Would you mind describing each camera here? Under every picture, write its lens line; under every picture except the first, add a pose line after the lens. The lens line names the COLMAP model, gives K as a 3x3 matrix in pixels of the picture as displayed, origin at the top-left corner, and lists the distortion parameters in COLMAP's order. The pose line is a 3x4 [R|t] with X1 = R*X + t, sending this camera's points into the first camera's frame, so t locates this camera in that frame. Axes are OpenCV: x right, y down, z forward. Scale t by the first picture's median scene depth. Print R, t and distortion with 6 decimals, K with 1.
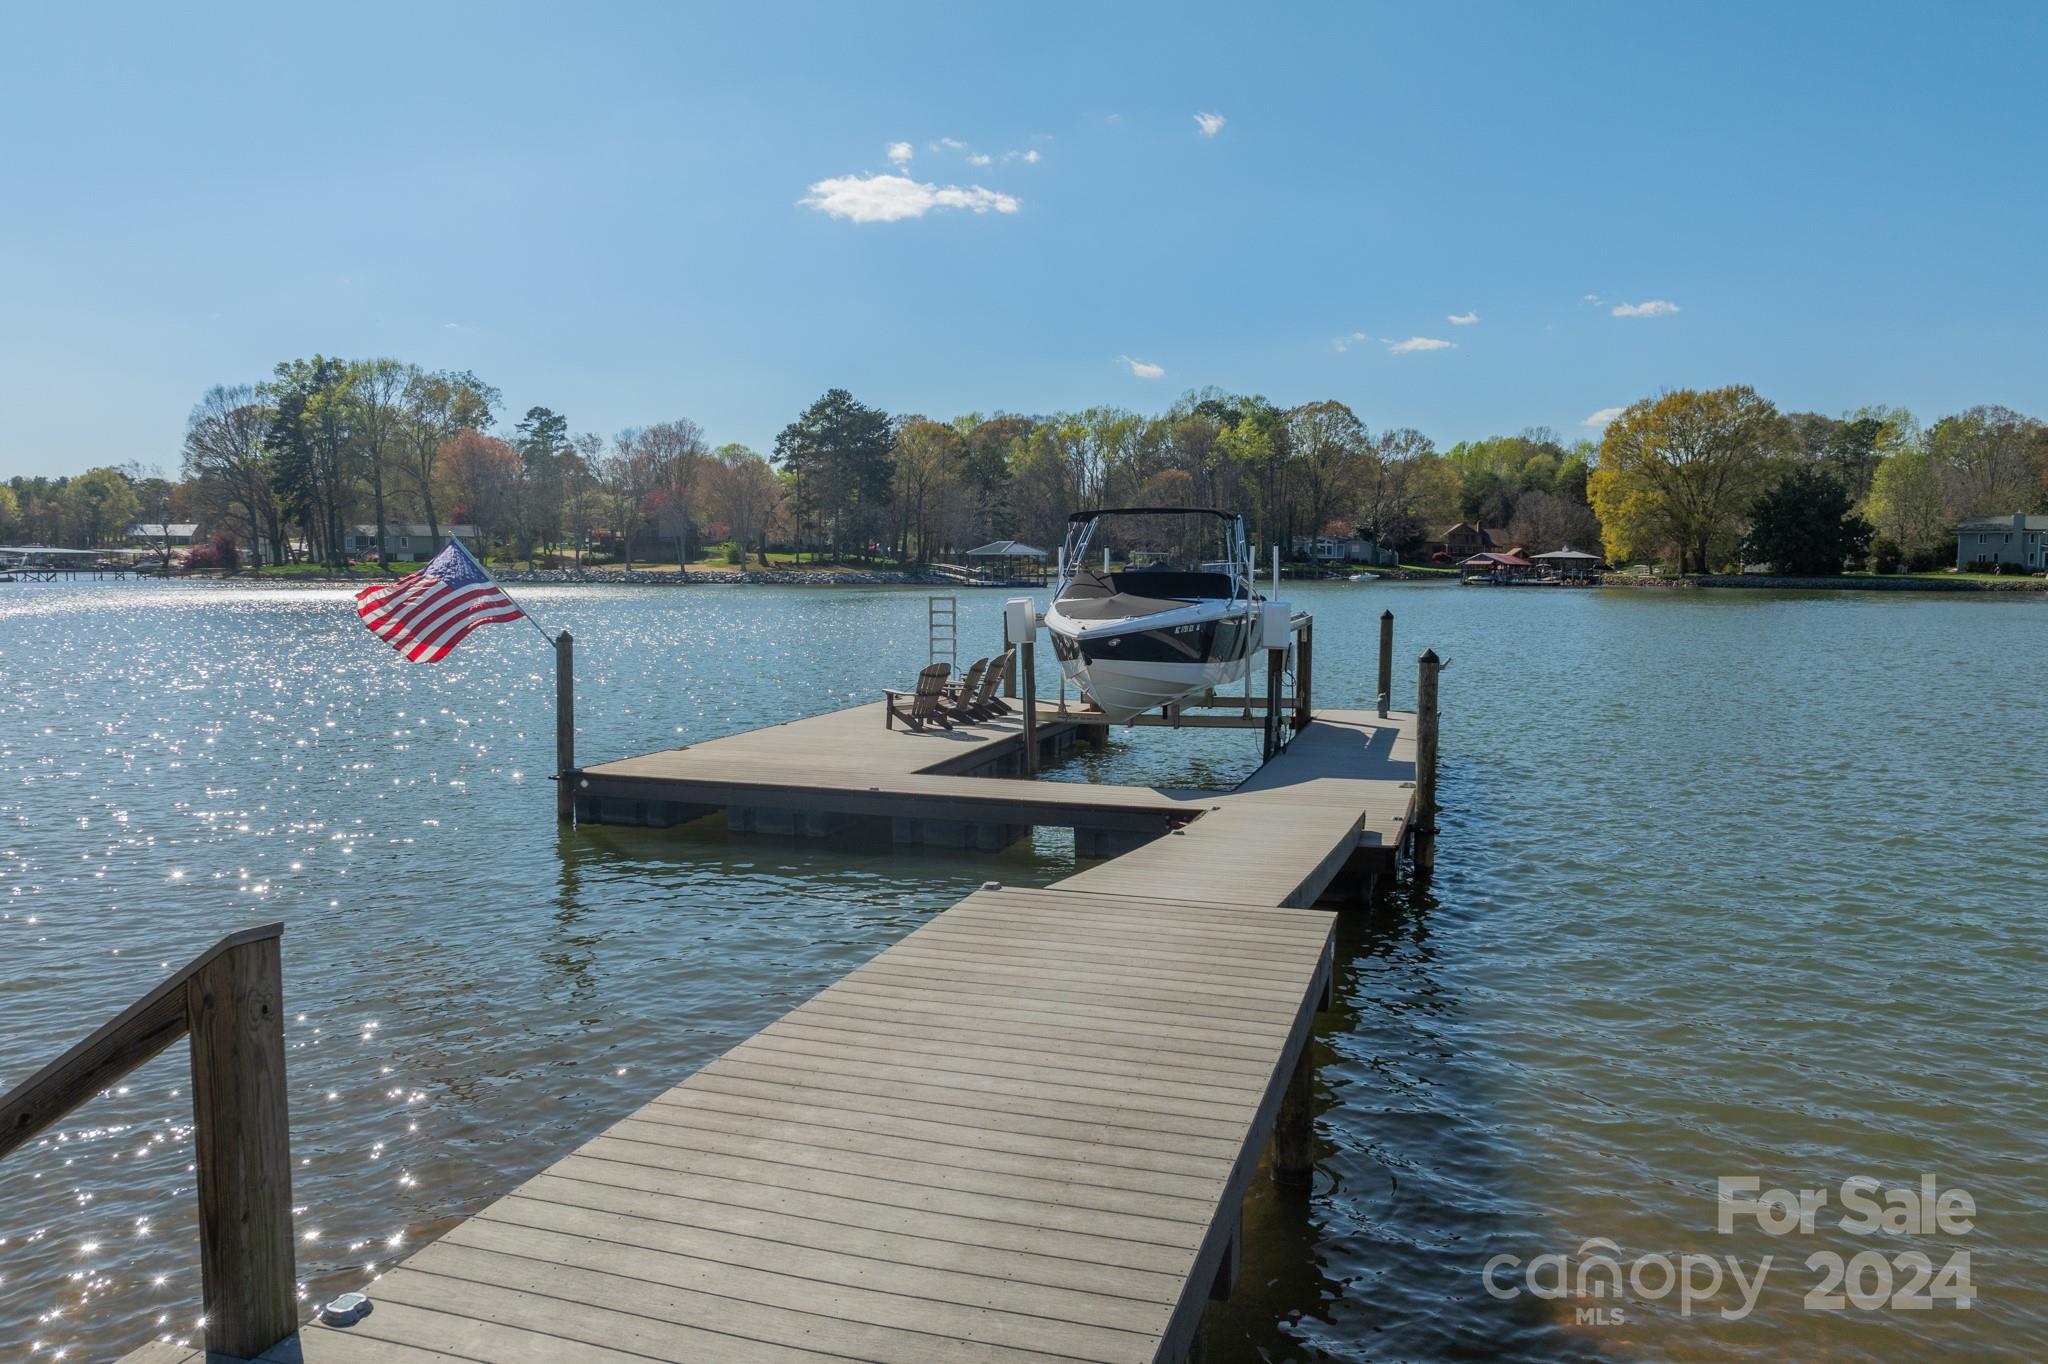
lens RADIAL K [[1454.5, 0, 1024.0], [0, 1454.5, 682.0], [0, 0, 1]] dist [-0.035351, 0.000727]
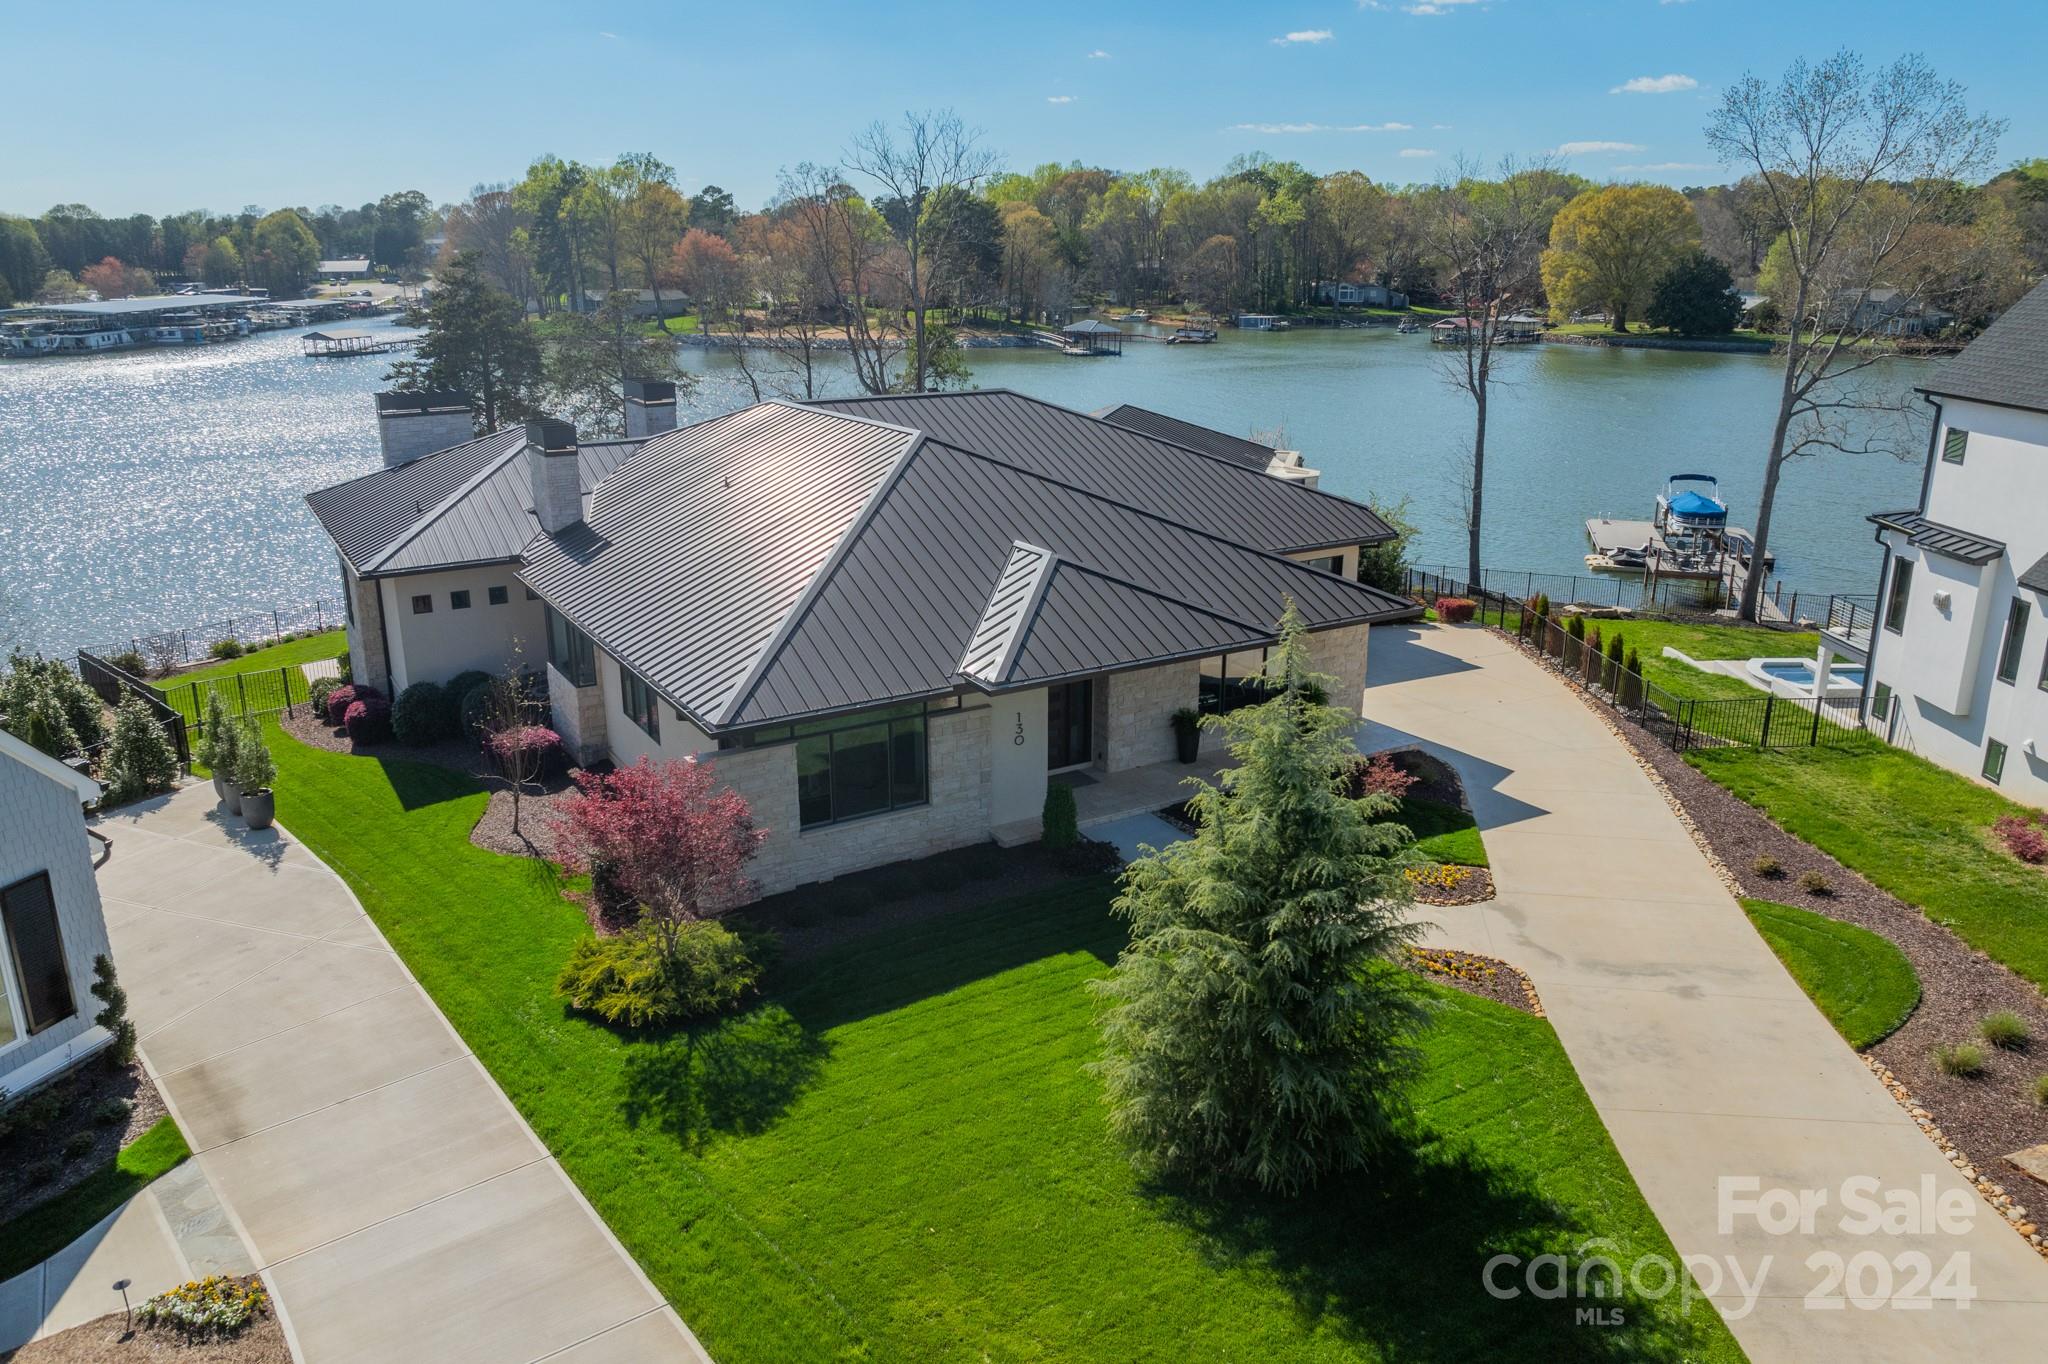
lens RADIAL K [[1454.5, 0, 1024.0], [0, 1454.5, 682.0], [0, 0, 1]] dist [-0.035351, 0.000727]
pose [[0.999155, 0.004968, -0.040795, -0.014438], [0.003650, 0.978014, 0.208506, -0.034069], [0.040934, -0.208479, 0.977170, -0.319025]]
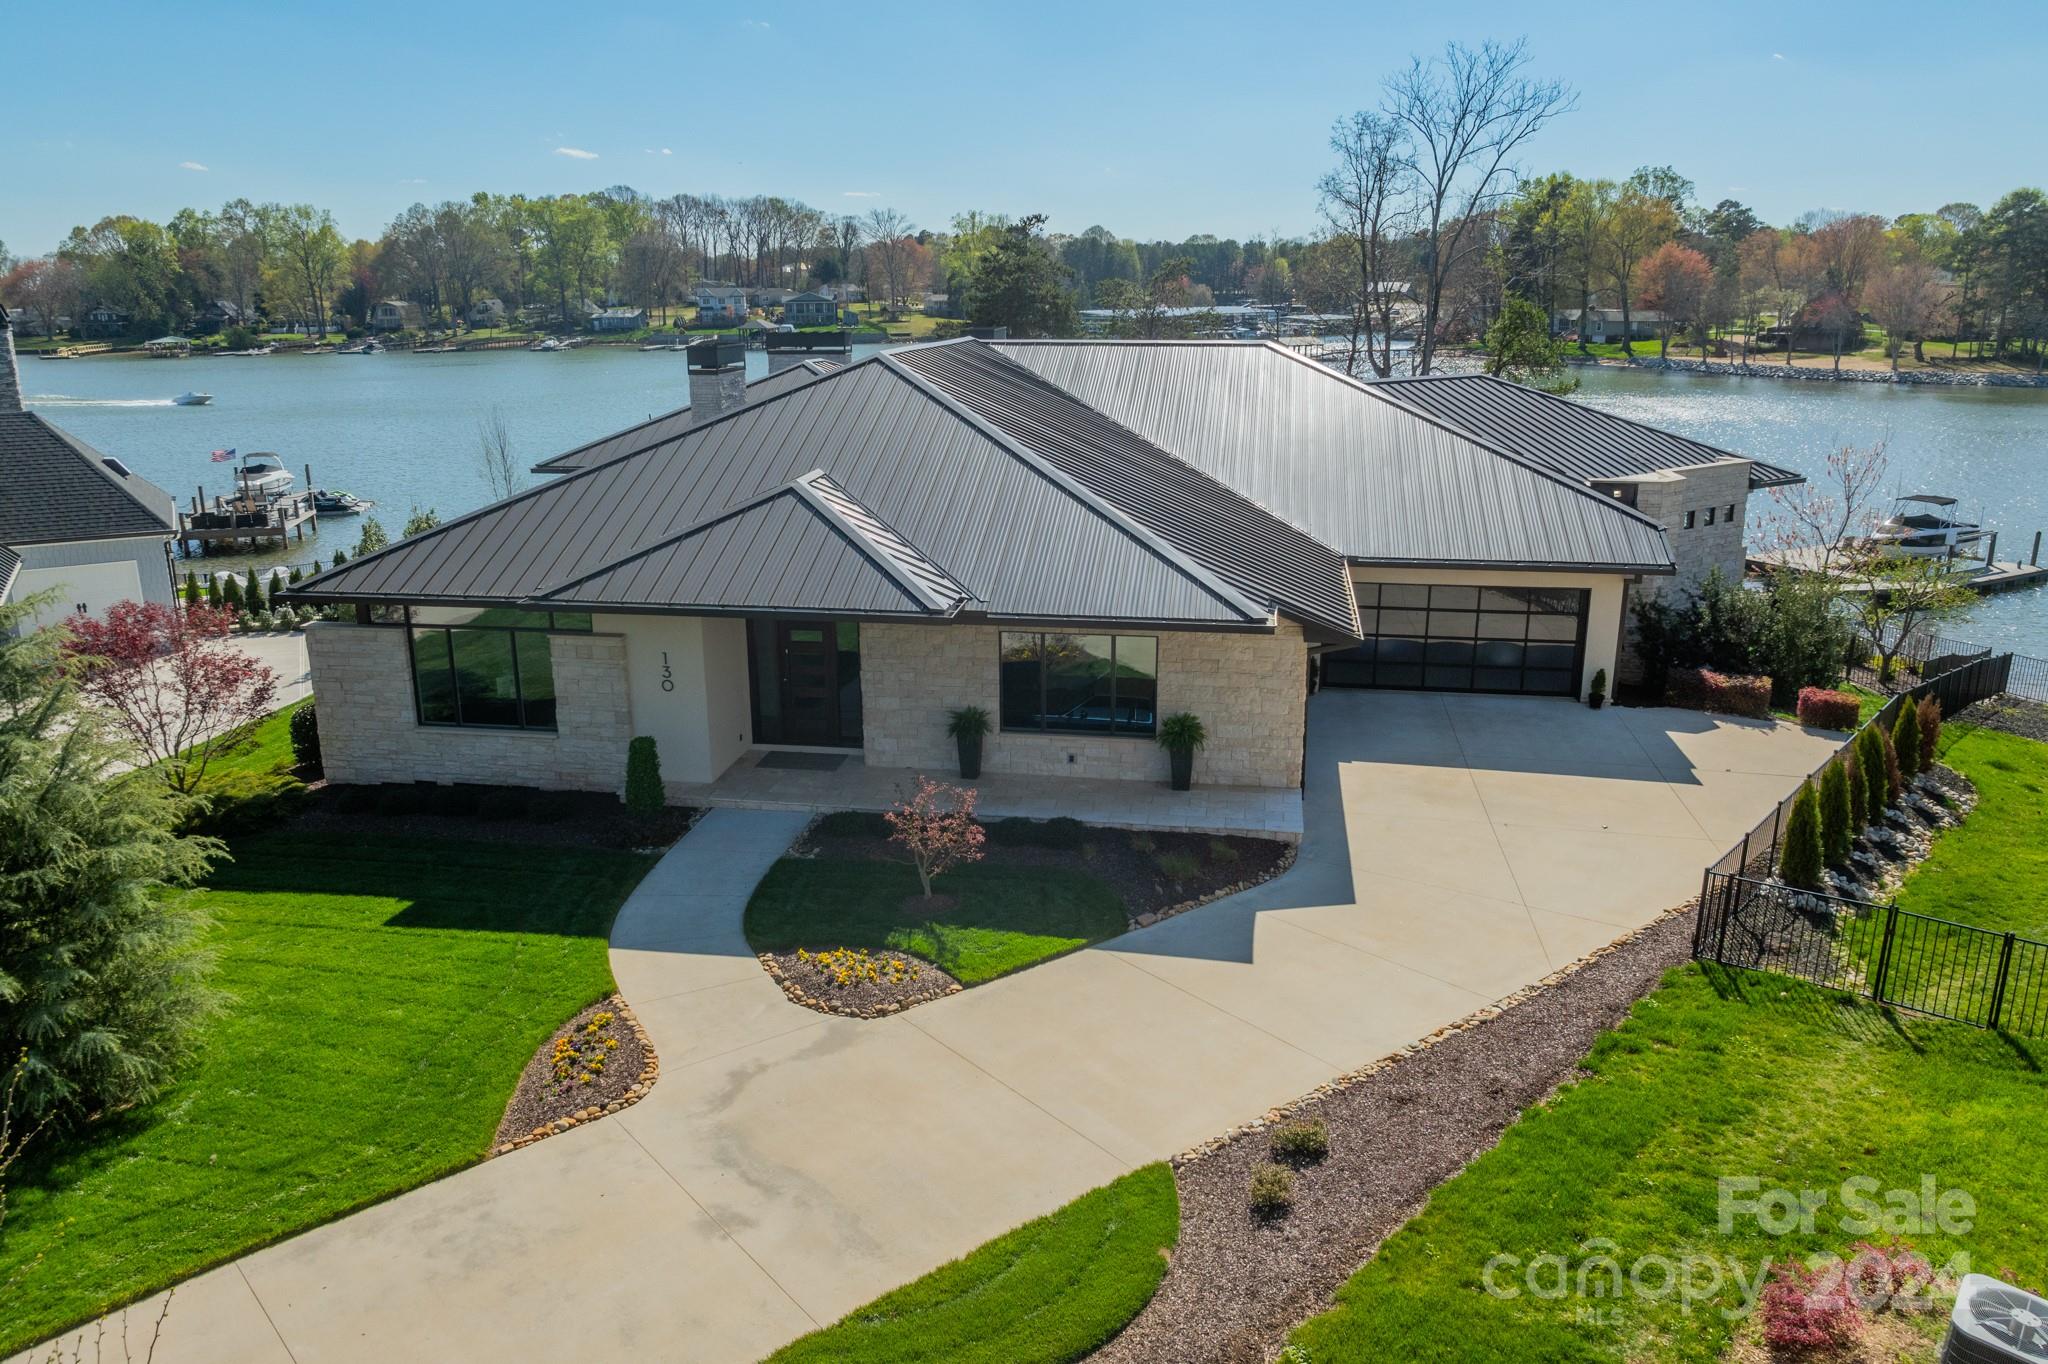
lens RADIAL K [[1454.5, 0, 1024.0], [0, 1454.5, 682.0], [0, 0, 1]] dist [-0.035351, 0.000727]
pose [[0.729608, 0.173308, -0.661541, 0.077491], [-0.047992, 0.977946, 0.203270, -0.025532], [0.682180, -0.116559, 0.721834, -0.251114]]
